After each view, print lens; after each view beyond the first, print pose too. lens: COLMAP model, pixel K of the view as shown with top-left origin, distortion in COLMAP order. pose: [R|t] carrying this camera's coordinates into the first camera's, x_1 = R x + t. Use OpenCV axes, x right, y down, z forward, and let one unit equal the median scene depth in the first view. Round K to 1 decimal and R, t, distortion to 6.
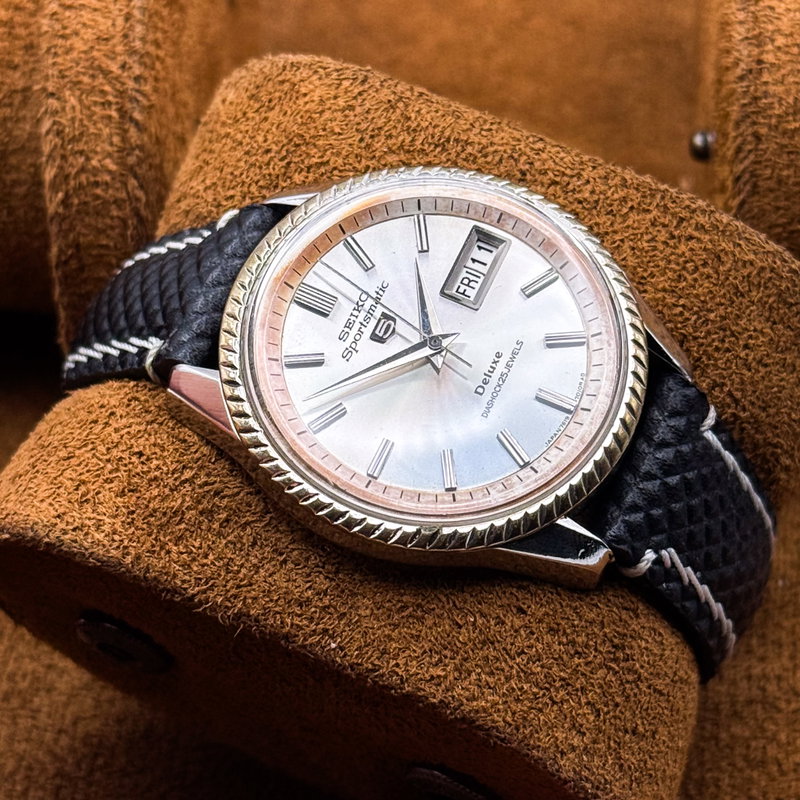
lens RADIAL K [[2573.2, 0, 400.0], [0, 2573.2, 400.0], [0, 0, 1]] dist [0.155215, 0.612651]
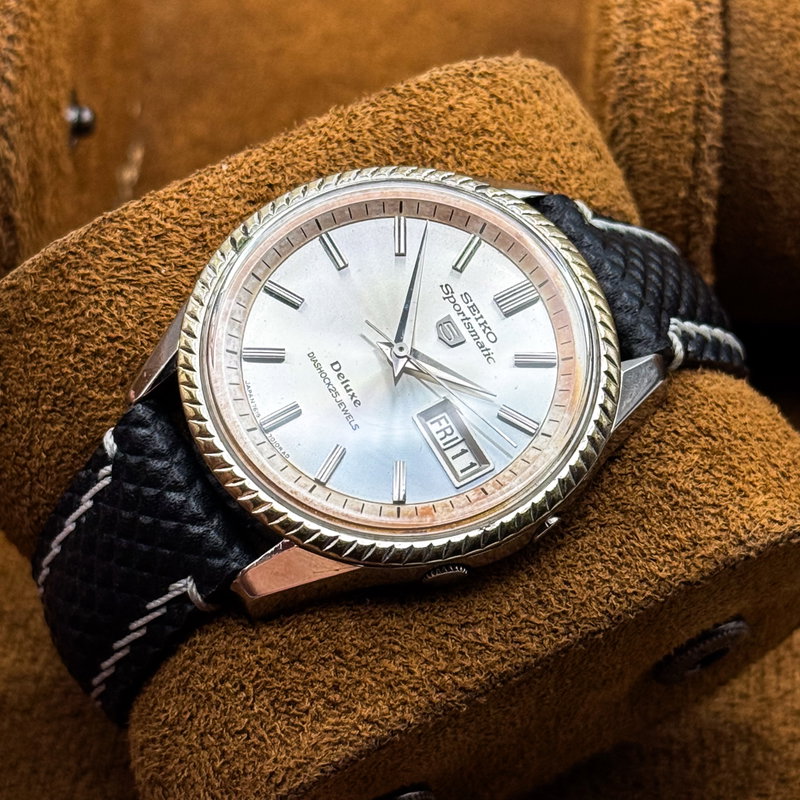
lens RADIAL K [[2573.2, 0, 400.0], [0, 2573.2, 400.0], [0, 0, 1]] dist [0.155215, 0.612651]
pose [[-0.580214, 0.715401, -0.389299, 0.396161], [-0.763486, -0.311296, 0.565848, -0.564159], [0.283621, 0.625537, 0.726817, 0.302978]]
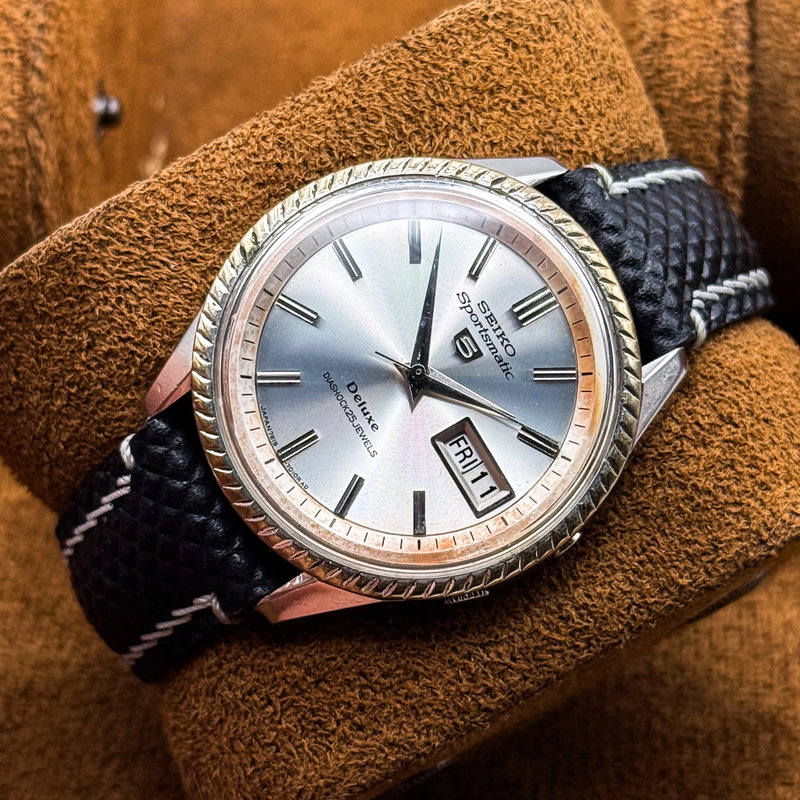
lens RADIAL K [[2573.2, 0, 400.0], [0, 2573.2, 400.0], [0, 0, 1]] dist [0.155215, 0.612651]
pose [[-0.565761, 0.805727, -0.175265, 0.188534], [-0.766776, -0.435912, 0.471206, -0.460637], [0.303263, 0.400979, 0.864435, 0.176949]]
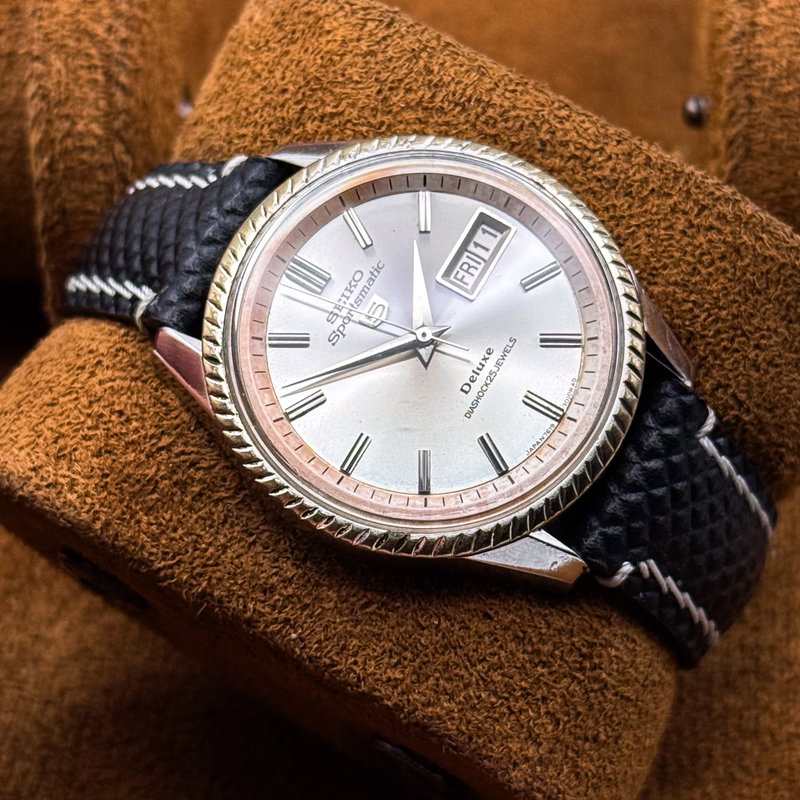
lens RADIAL K [[2573.2, 0, 400.0], [0, 2573.2, 400.0], [0, 0, 1]] dist [0.155215, 0.612651]
pose [[0.994160, 0.088315, -0.062011, 0.065562], [-0.077625, 0.984454, 0.157560, -0.147283], [0.074962, -0.151826, 0.985561, 0.040986]]
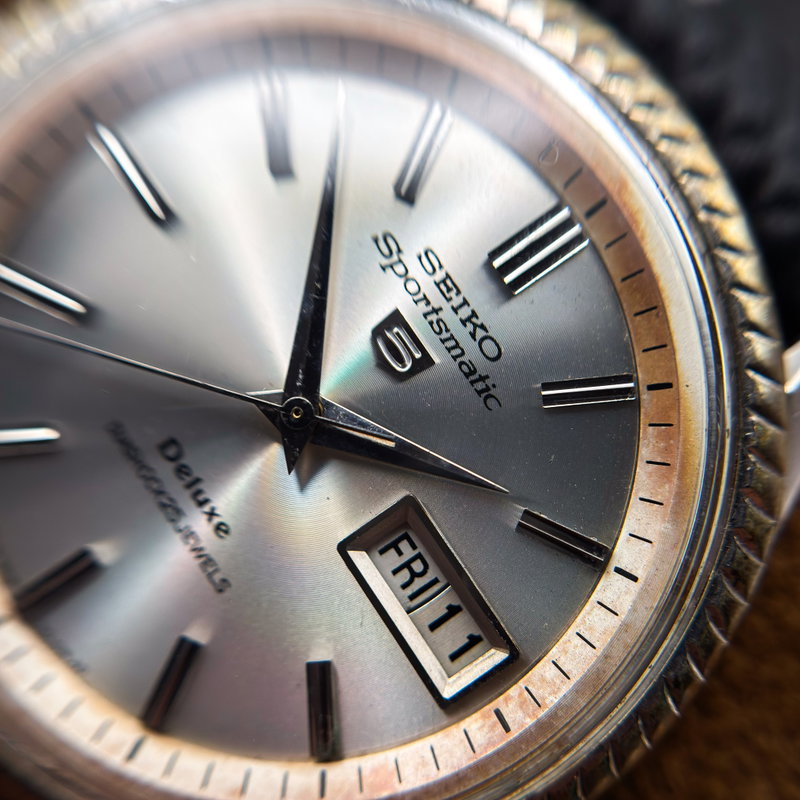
lens RADIAL K [[1356.8, 0, 400.7], [0, 1356.8, 420.6], [0, 0, 1]] dist [0.706287, -0.049795]
pose [[-0.513985, 0.857548, -0.020732, 0.010120], [-0.745799, -0.434805, 0.504706, -0.155163], [0.423796, 0.274873, 0.863042, 0.784742]]
